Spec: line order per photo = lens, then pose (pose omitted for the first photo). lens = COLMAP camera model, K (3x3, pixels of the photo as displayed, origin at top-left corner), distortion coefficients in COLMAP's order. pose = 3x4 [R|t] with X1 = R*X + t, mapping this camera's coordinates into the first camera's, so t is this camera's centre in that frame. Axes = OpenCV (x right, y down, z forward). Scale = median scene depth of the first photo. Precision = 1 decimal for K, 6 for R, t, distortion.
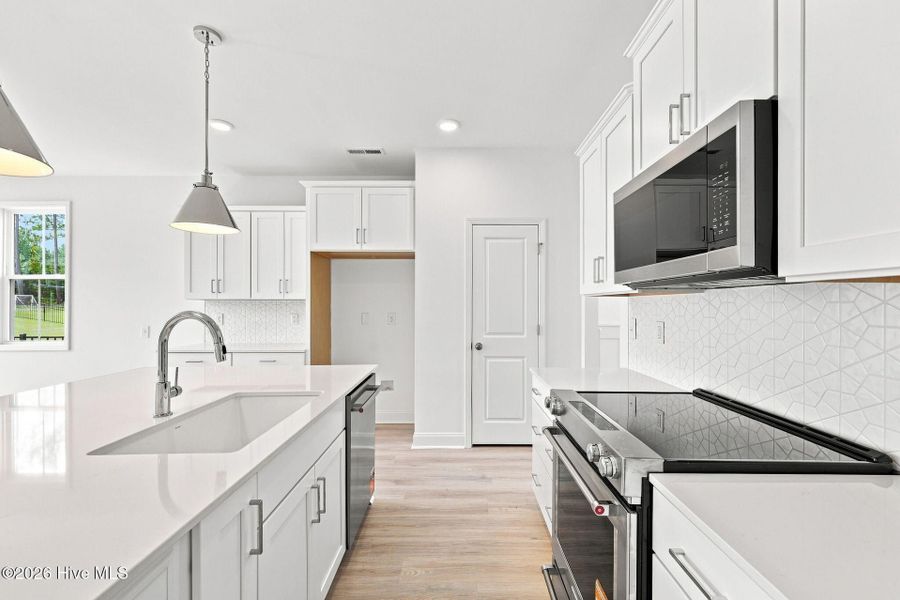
lens RADIAL K [[364.4, 0, 452.0], [0, 364.4, 301.9], [0, 0, 1]] dist [-0.003497, 0.001385]
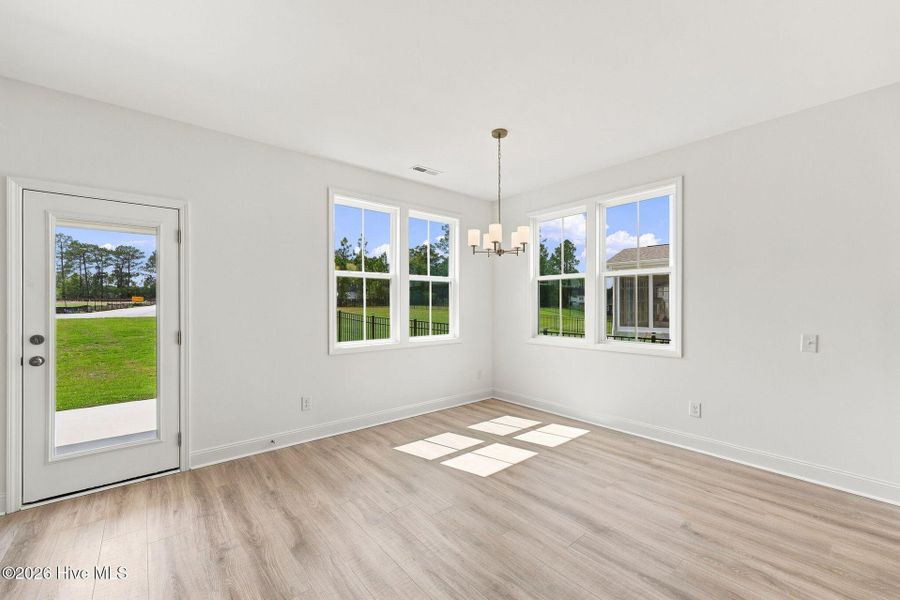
lens RADIAL K [[364.4, 0, 447.2], [0, 364.4, 304.3], [0, 0, 1]] dist [-0.003497, 0.001385]
pose [[0.631158, 0.000480, -0.775654, -0.891507], [0.003474, 0.999988, 0.003446, 0.008834], [0.775646, -0.004870, 0.631149, 0.085971]]
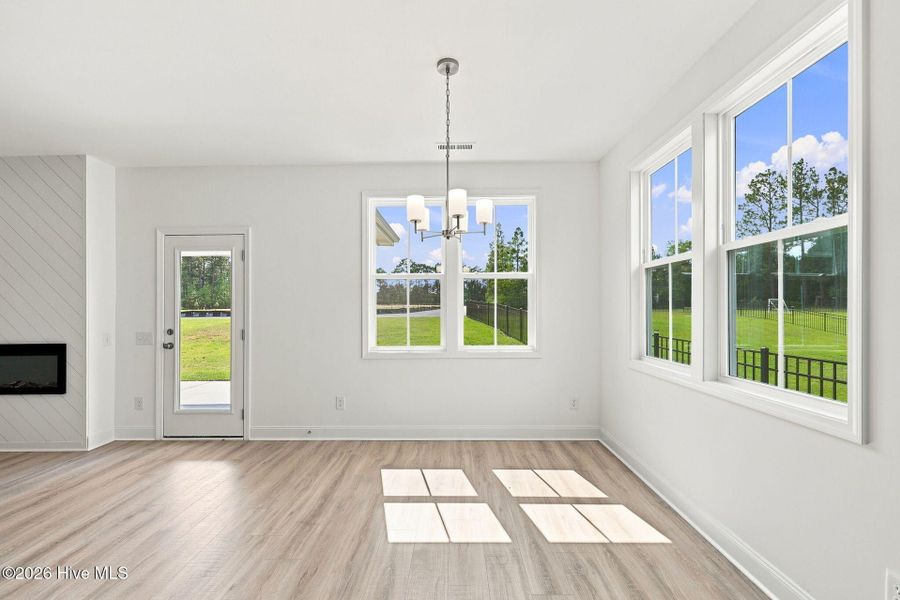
lens RADIAL K [[364.4, 0, 454.7], [0, 364.4, 306.5], [0, 0, 1]] dist [-0.003497, 0.001385]
pose [[-0.020305, -0.000255, -0.999794, -0.872297], [0.009477, 0.999955, -0.000447, 0.010095], [0.999749, -0.009485, -0.020302, 0.777677]]
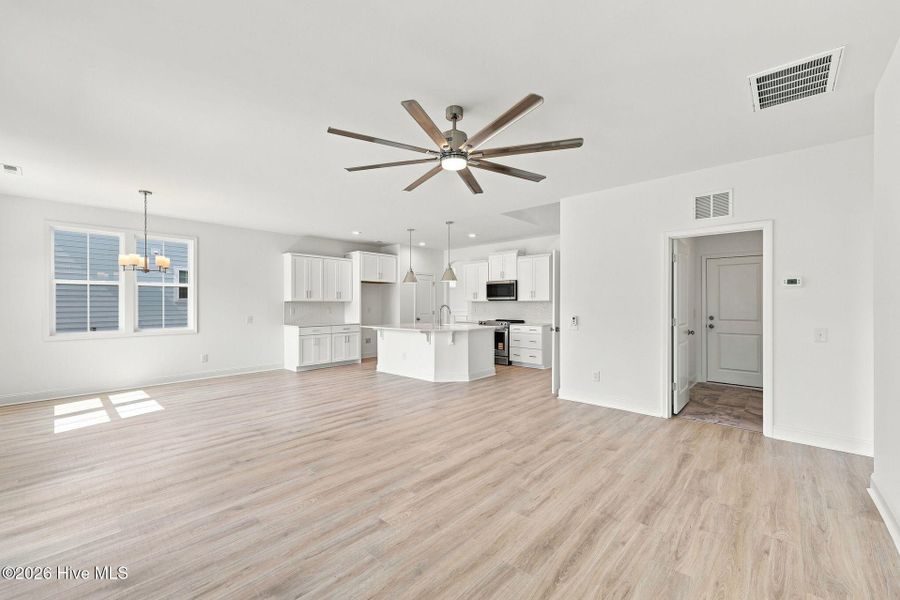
lens RADIAL K [[364.4, 0, 454.1], [0, 364.4, 297.9], [0, 0, 1]] dist [-0.003497, 0.001385]
pose [[0.673601, 0.015274, 0.738937, -1.738931], [-0.001942, 0.999820, -0.018897, 0.012394], [-0.739092, 0.011294, 0.673510, -1.024023]]
